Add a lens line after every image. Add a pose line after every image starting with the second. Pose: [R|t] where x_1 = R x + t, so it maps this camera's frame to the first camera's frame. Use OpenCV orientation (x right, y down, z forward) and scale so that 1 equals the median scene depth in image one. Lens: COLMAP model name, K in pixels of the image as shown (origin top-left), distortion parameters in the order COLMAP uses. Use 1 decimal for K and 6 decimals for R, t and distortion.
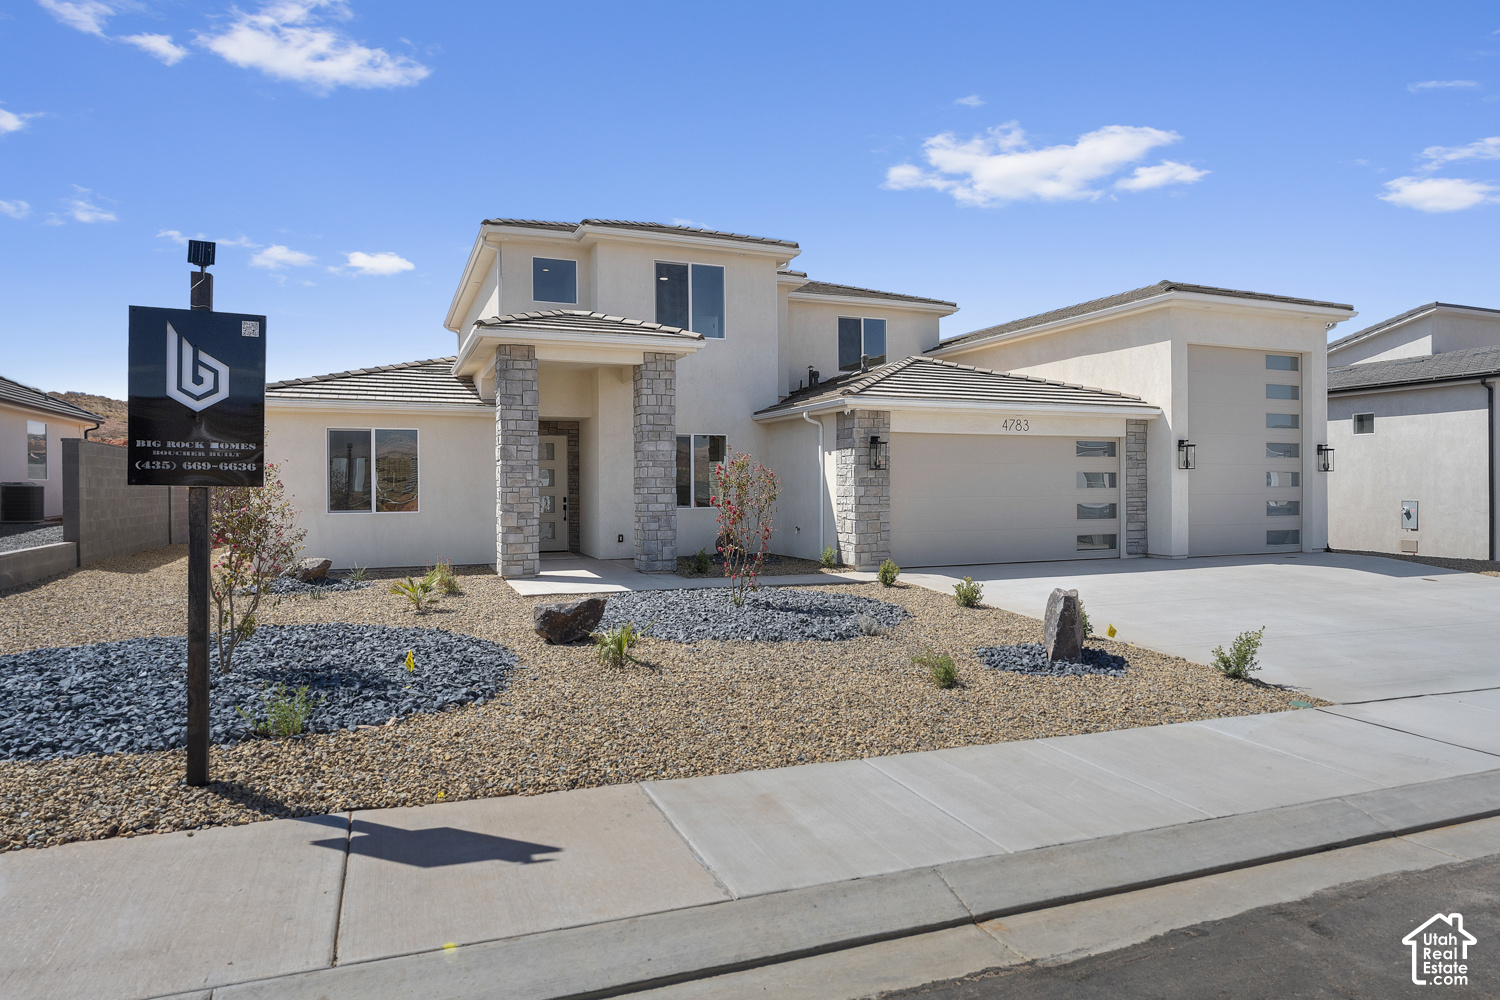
lens RADIAL K [[886.8, 0, 749.2], [0, 886.8, 499.9], [0, 0, 1]] dist [-0.004462, -0.000226]
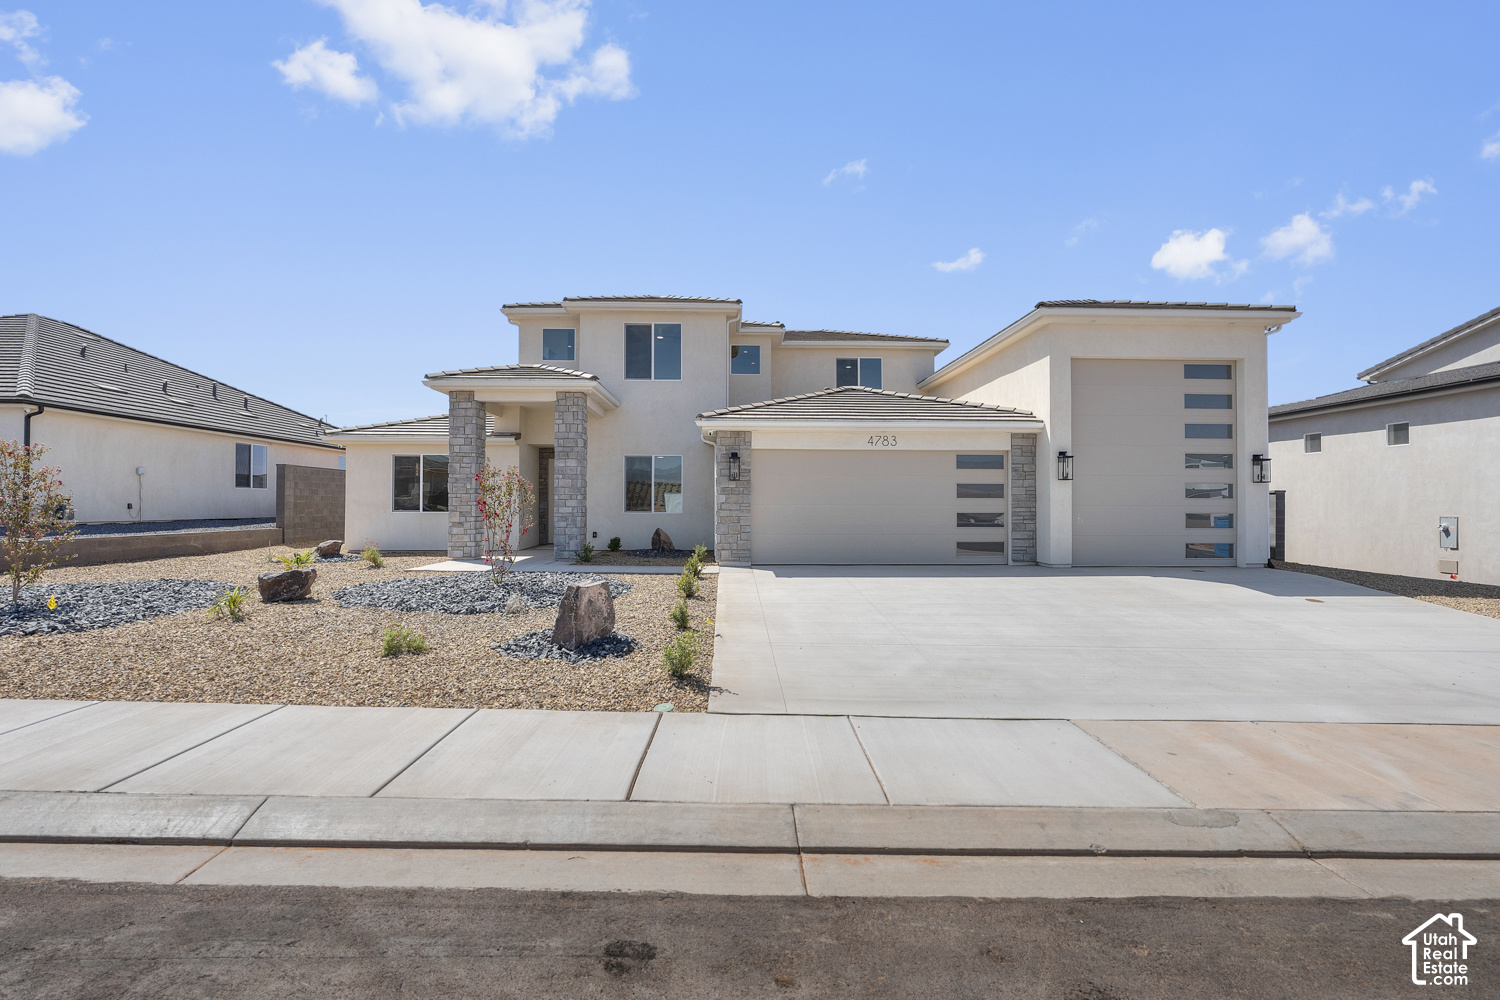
lens RADIAL K [[664.2, 0, 750.1], [0, 664.2, 500.0], [0, 0, 1]] dist [-0.007051, -0.000324]
pose [[0.935549, 0.005218, -0.353158, 0.415405], [-0.012710, 0.999741, -0.018897, 0.007463], [0.352967, 0.022168, 0.935373, 0.152014]]
